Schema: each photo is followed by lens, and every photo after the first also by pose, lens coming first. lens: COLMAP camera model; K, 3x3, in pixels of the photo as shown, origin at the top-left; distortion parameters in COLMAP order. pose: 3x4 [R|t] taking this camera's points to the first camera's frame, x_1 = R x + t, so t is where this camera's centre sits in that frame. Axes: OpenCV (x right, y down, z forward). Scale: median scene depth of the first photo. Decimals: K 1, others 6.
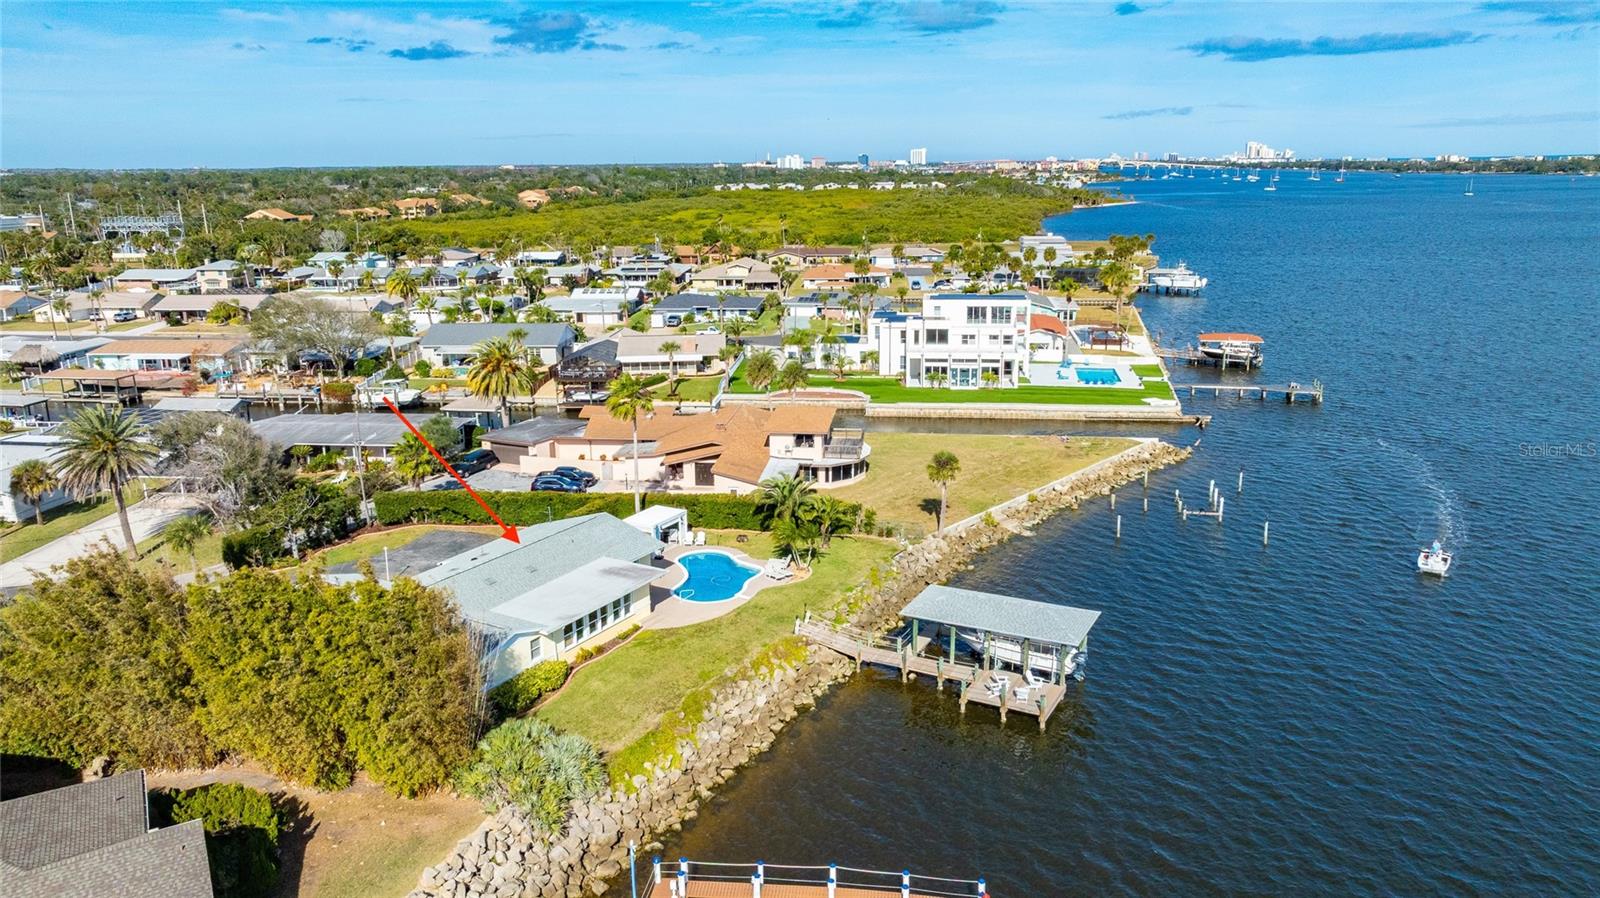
lens RADIAL K [[1167.1, 0, 819.3], [0, 1167.1, 408.4], [0, 0, 1]] dist [-0.035889, 0.047224]
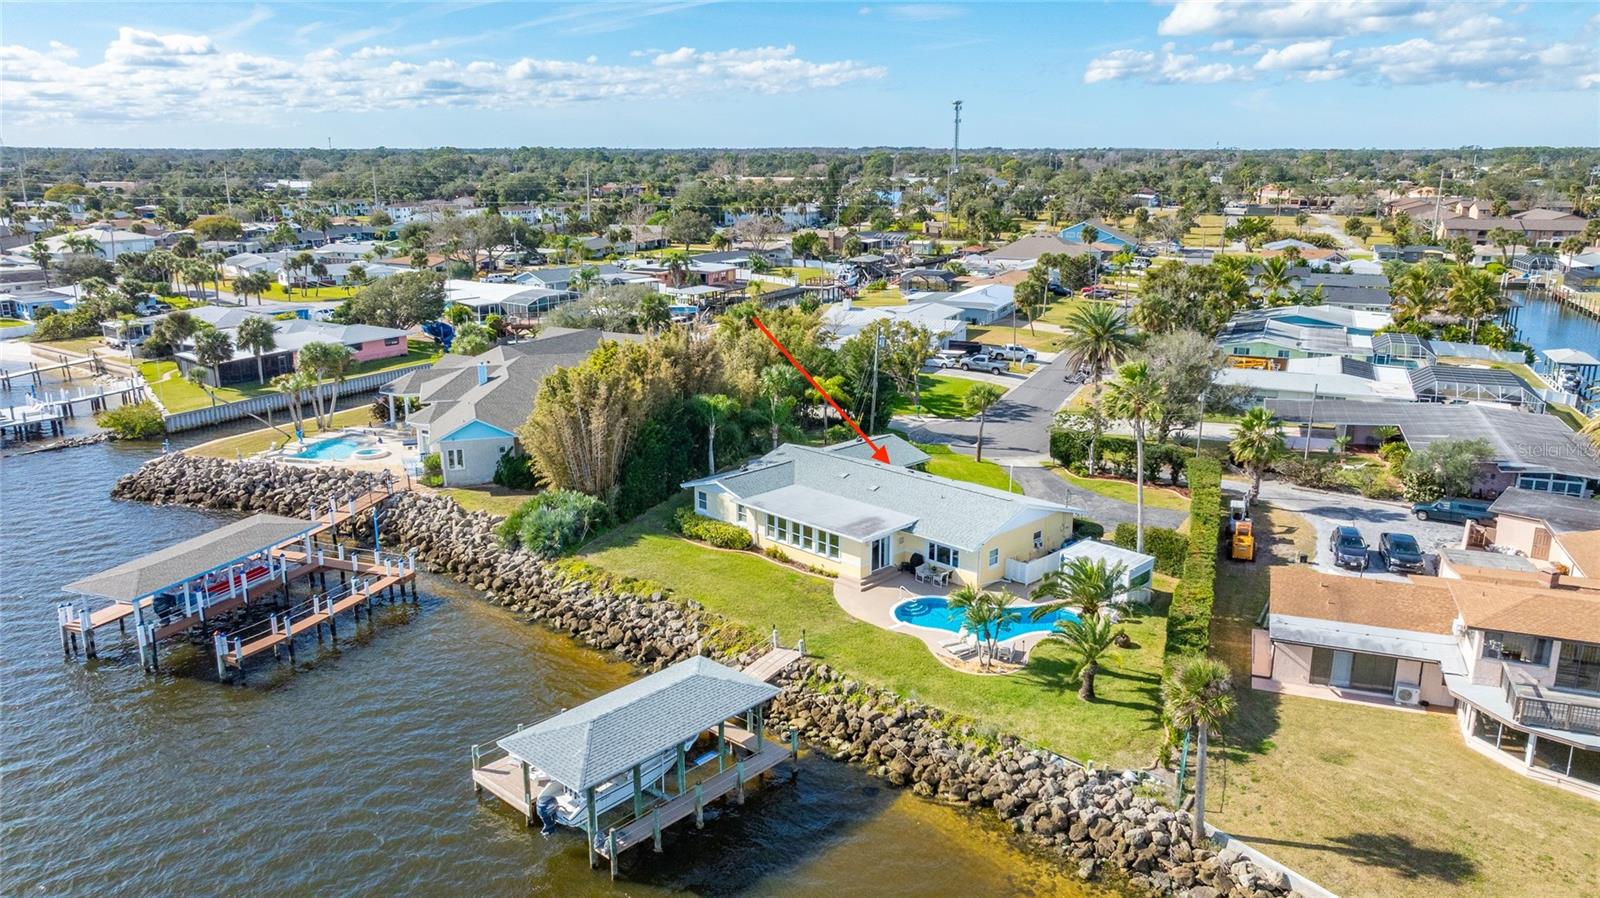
lens RADIAL K [[1146.2, 0, 800.0], [0, 1146.2, 449.0], [0, 0, 1]] dist [-0.024875, 0.048984]
pose [[-0.275739, 0.250528, -0.928011, 0.335733], [-0.196086, 0.930477, 0.309457, -0.092949], [0.941020, 0.267299, -0.207443, 0.553110]]
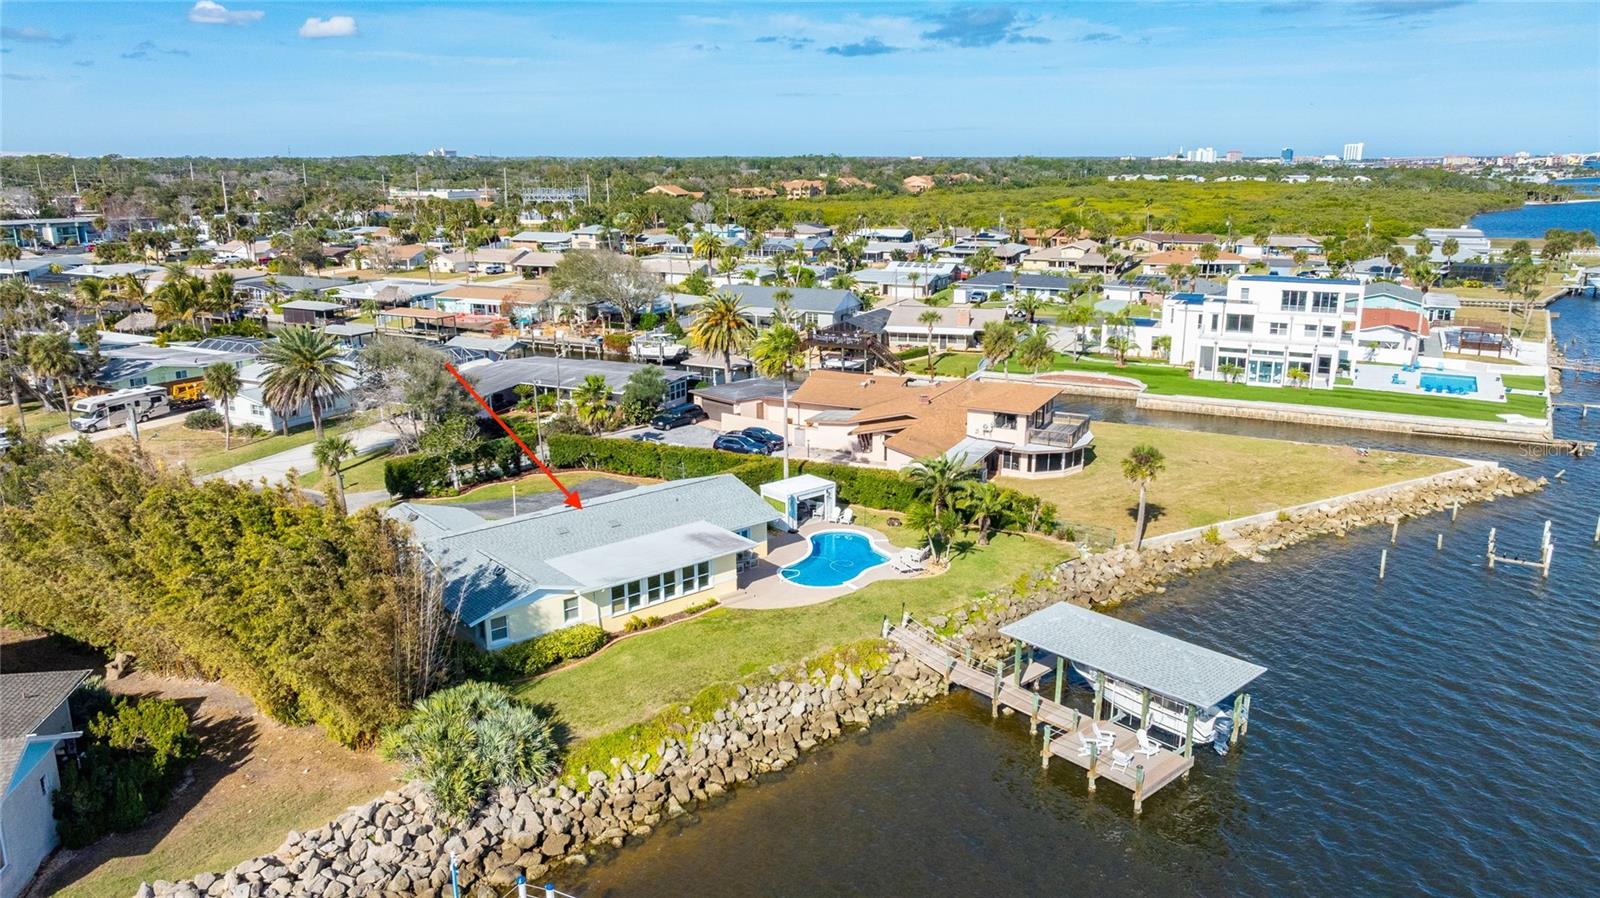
lens RADIAL K [[1139.6, 0, 800.0], [0, 1139.6, 449.0], [0, 0, 1]] dist [-0.035038, 0.054551]
pose [[0.935554, 0.094528, -0.340298, 0.091240], [-0.079420, 0.995147, 0.058088, 0.007723], [0.344138, -0.027318, 0.938522, 0.103559]]
